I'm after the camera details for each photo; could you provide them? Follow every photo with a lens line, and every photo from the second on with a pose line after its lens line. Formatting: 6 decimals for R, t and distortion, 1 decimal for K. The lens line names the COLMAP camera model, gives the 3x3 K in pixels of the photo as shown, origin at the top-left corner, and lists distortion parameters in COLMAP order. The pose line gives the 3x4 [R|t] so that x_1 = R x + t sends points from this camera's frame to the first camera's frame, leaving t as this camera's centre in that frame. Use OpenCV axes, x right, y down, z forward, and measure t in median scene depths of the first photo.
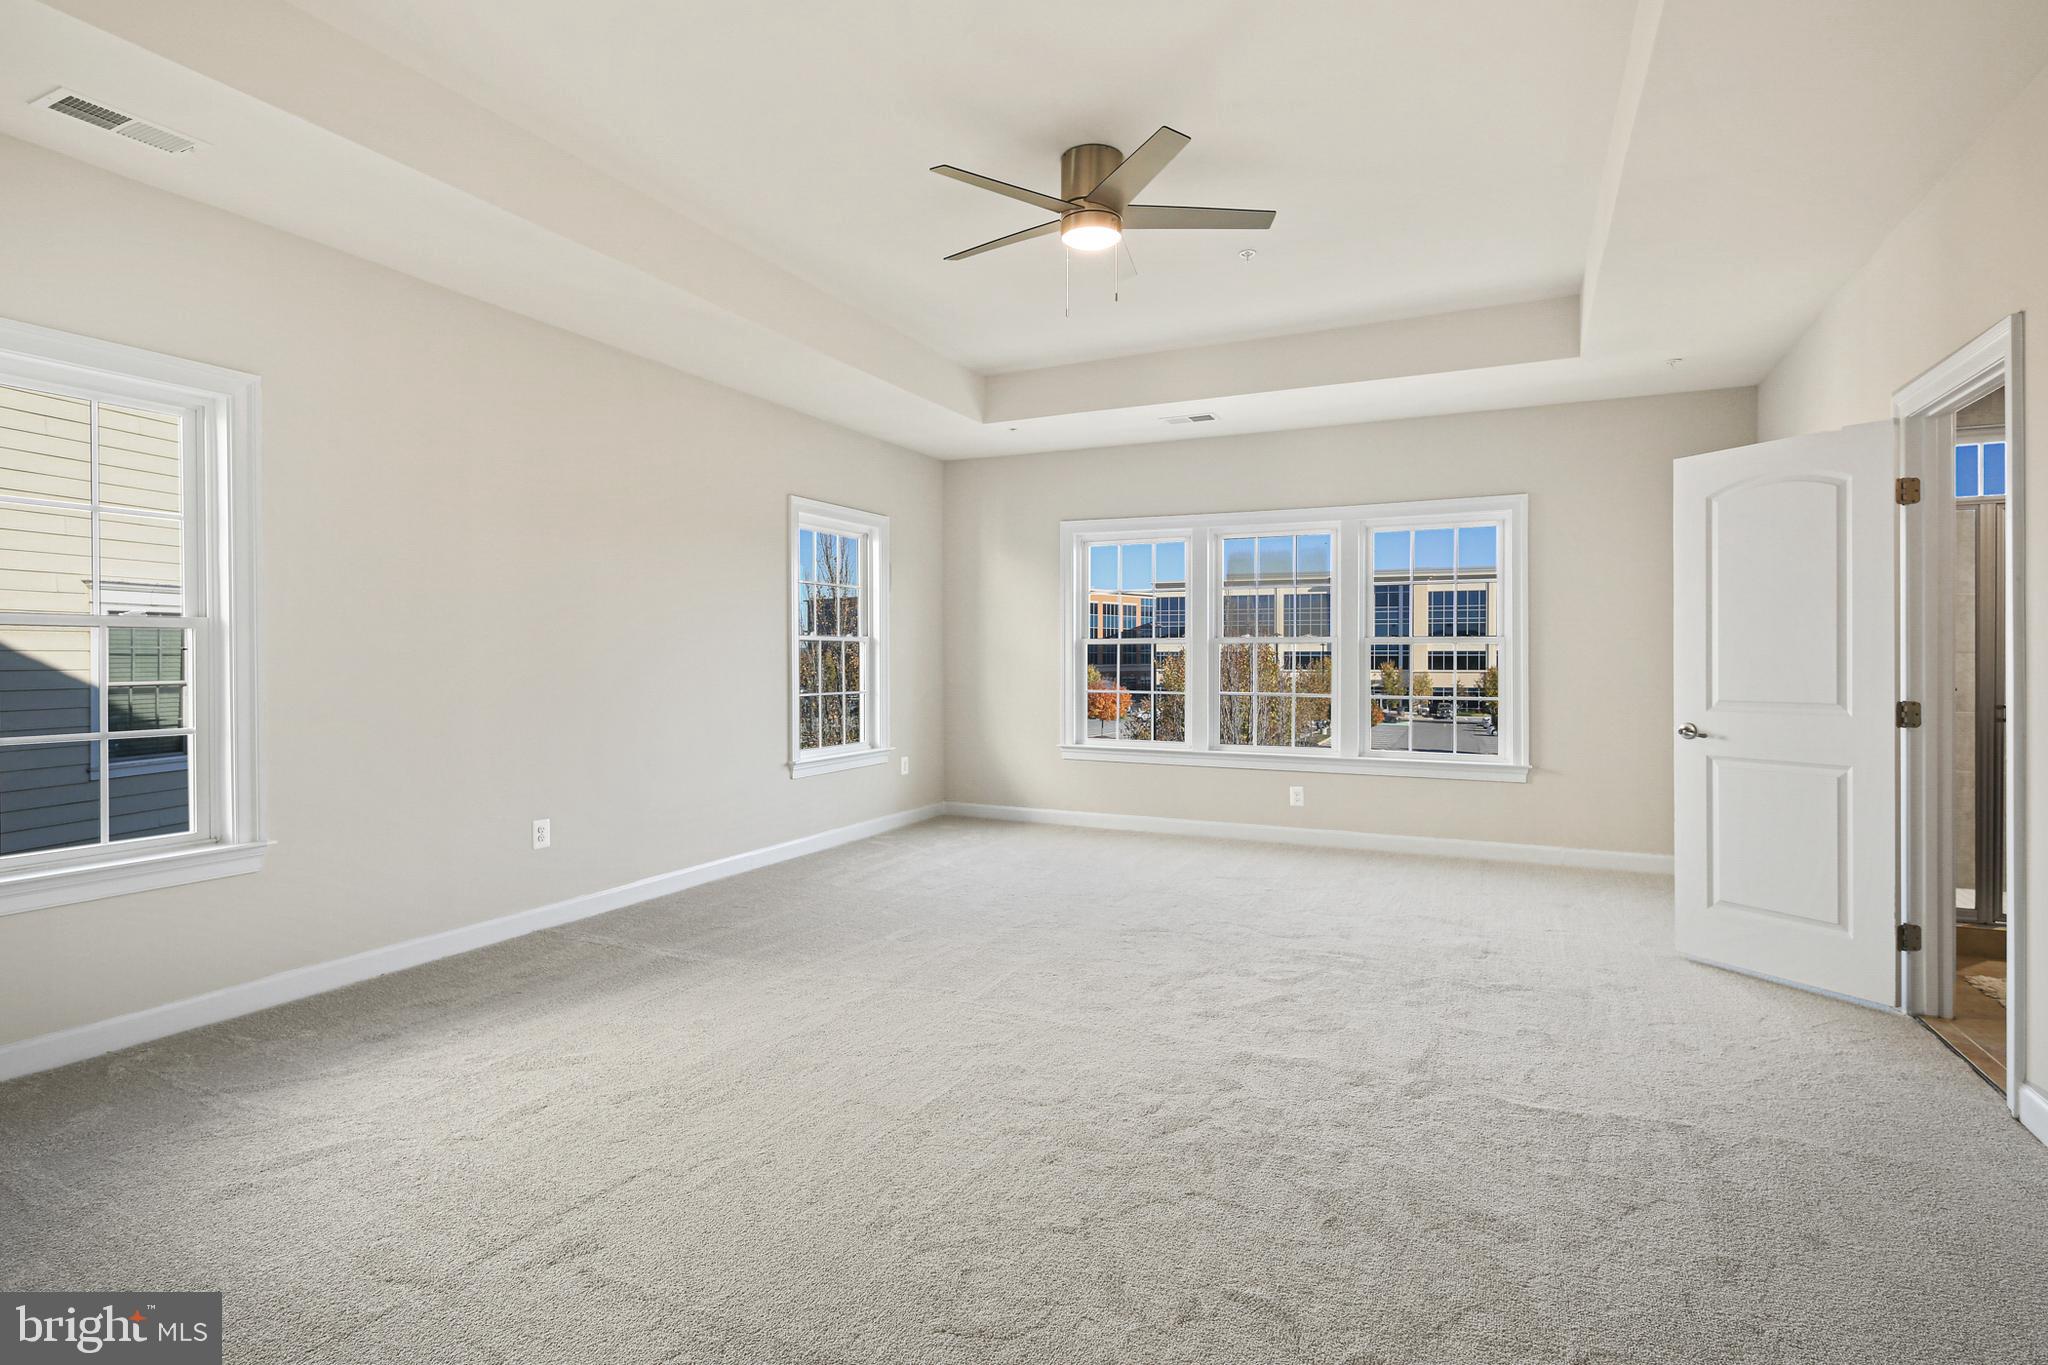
lens RADIAL K [[956.8, 0, 1026.9], [0, 956.8, 662.1], [0, 0, 1]] dist [-0.002167, -0.020677]
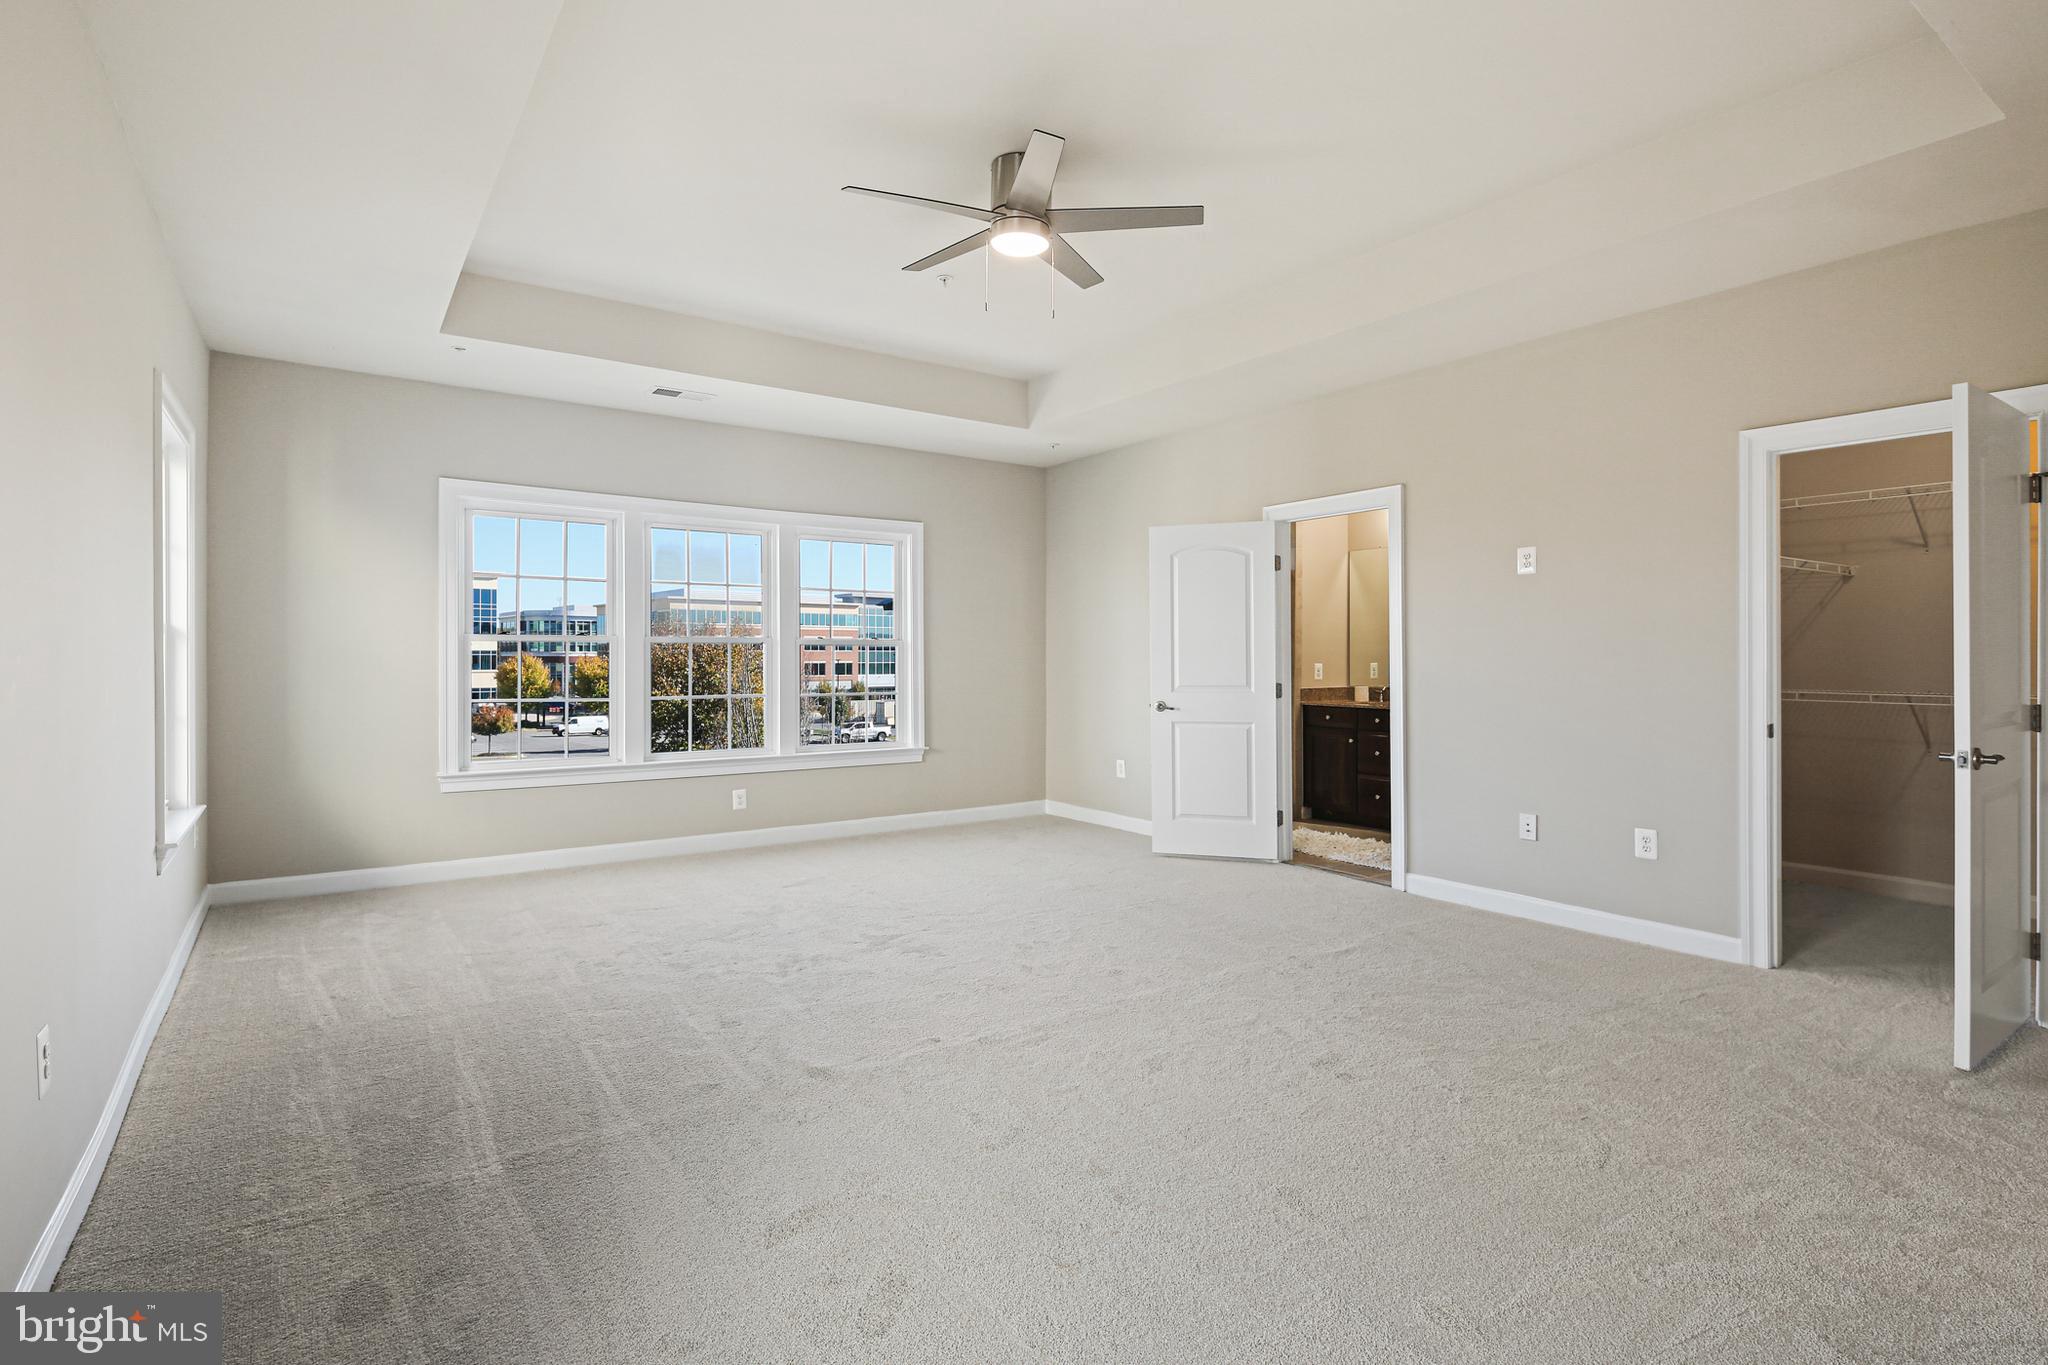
lens RADIAL K [[956.8, 0, 1026.9], [0, 956.8, 662.1], [0, 0, 1]] dist [-0.002167, -0.020677]
pose [[0.499234, -0.000080, 0.866467, -0.478549], [0.003095, 0.999994, -0.001690, 0.002398], [-0.866462, 0.003525, 0.499231, 0.289424]]
